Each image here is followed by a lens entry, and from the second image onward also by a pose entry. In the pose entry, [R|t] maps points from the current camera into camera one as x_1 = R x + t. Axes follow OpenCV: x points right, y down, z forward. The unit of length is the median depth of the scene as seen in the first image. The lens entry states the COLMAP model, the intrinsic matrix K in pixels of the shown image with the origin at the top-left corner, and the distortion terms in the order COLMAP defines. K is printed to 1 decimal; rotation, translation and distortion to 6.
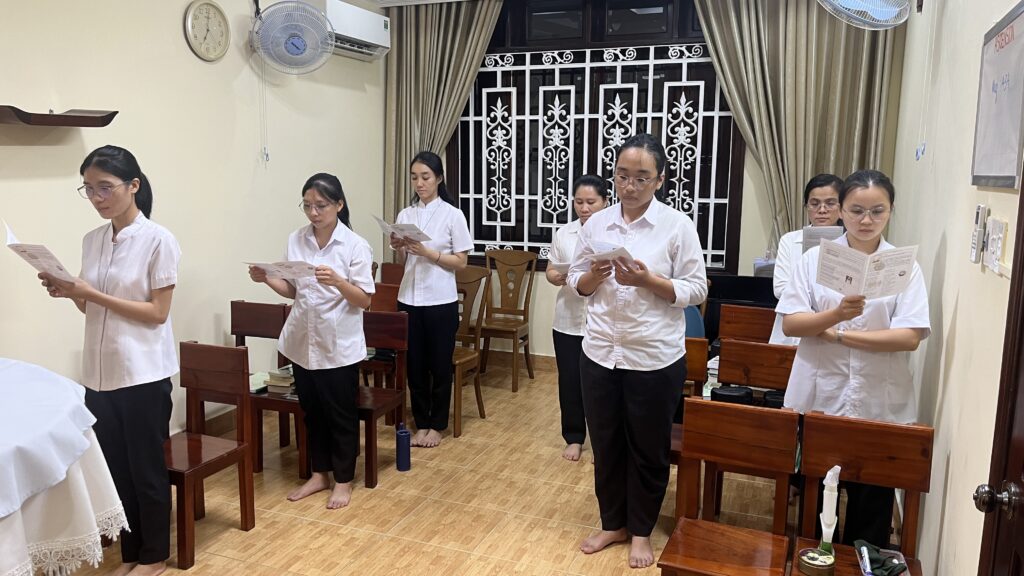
lens RADIAL K [[778.5, 0, 502.6], [0, 778.5, 295.0], [0, 0, 1]] dist [0.065720, -0.029163]
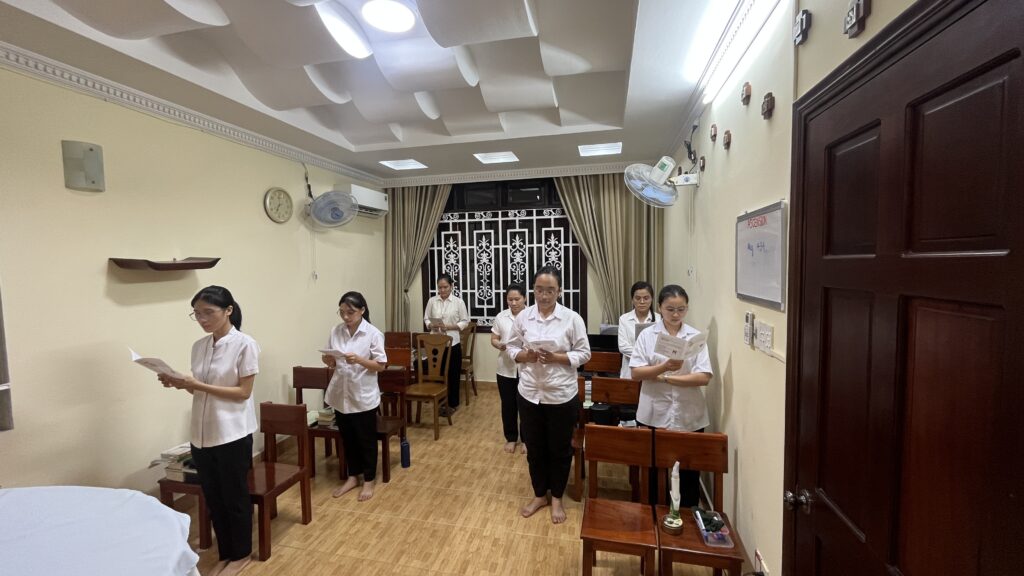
lens RADIAL K [[417.3, 0, 510.8], [0, 417.3, 290.3], [0, 0, 1]] dist [-0.005922, 0.000997]
pose [[0.987201, -0.036431, 0.155265, -0.039370], [0.051421, 0.994277, -0.093649, -0.059443], [-0.150964, 0.100434, 0.983424, 0.092691]]
